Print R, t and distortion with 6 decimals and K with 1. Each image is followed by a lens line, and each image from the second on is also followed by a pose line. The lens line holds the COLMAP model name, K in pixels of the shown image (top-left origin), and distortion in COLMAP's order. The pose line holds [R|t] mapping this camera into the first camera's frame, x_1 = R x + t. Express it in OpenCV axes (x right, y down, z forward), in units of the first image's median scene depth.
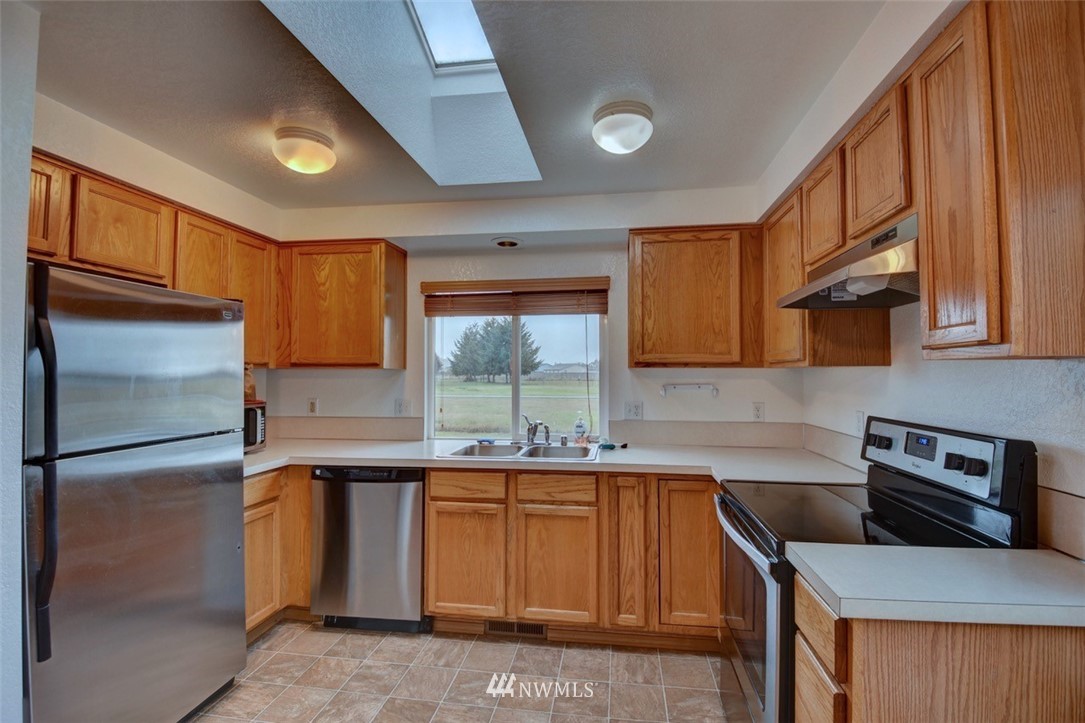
lens RADIAL K [[488.6, 0, 553.5], [0, 488.6, 364.4], [0, 0, 1]] dist [0.011968, -0.031409]
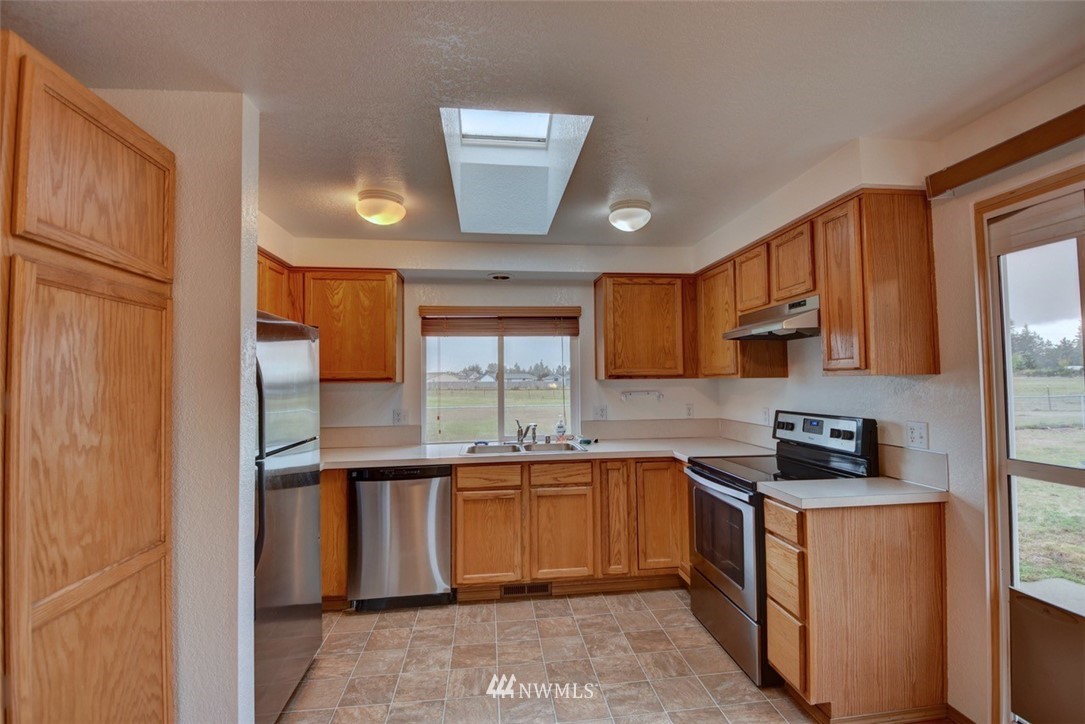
lens RADIAL K [[501.6, 0, 557.4], [0, 501.6, 362.7], [0, 0, 1]] dist [0.018165, -0.047534]
pose [[0.963389, -0.002188, 0.268097, -0.358804], [0.007112, 0.999823, -0.017397, -0.017178], [-0.268012, 0.018667, 0.963235, -0.278391]]
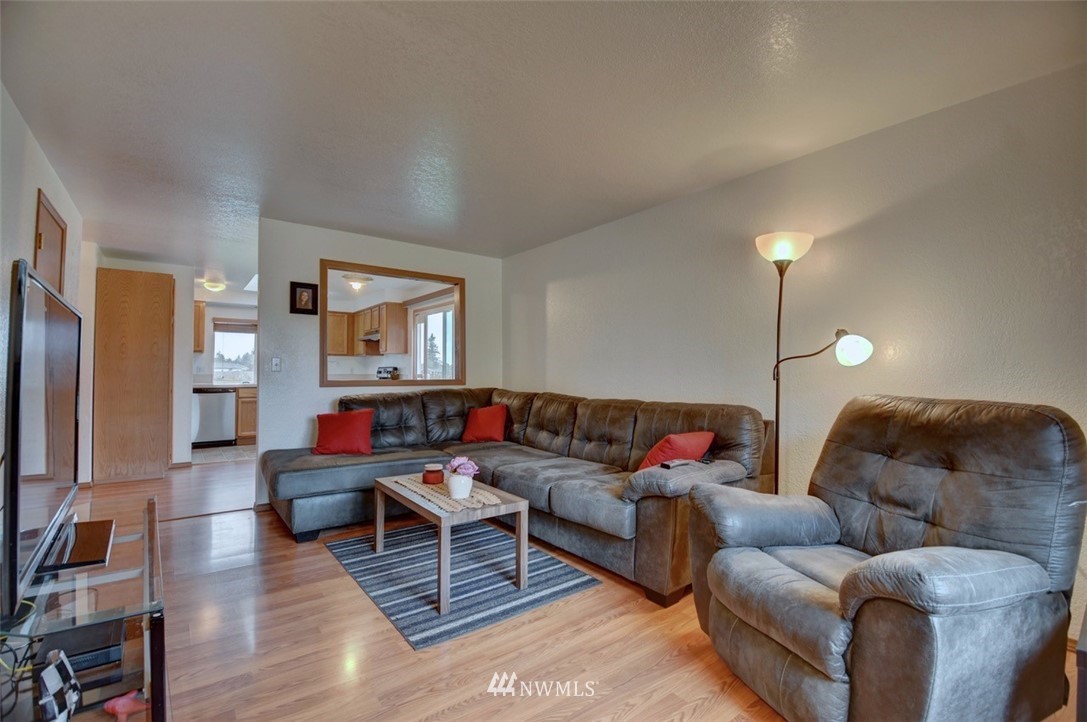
lens RADIAL K [[476.0, 0, 558.5], [0, 476.0, 360.6], [0, 0, 1]] dist [0.003310, -0.022311]
pose [[0.685926, 0.019076, 0.727422, -1.036662], [-0.014927, 0.999815, -0.012144, 0.060005], [-0.727519, -0.002528, 0.686083, -2.385835]]
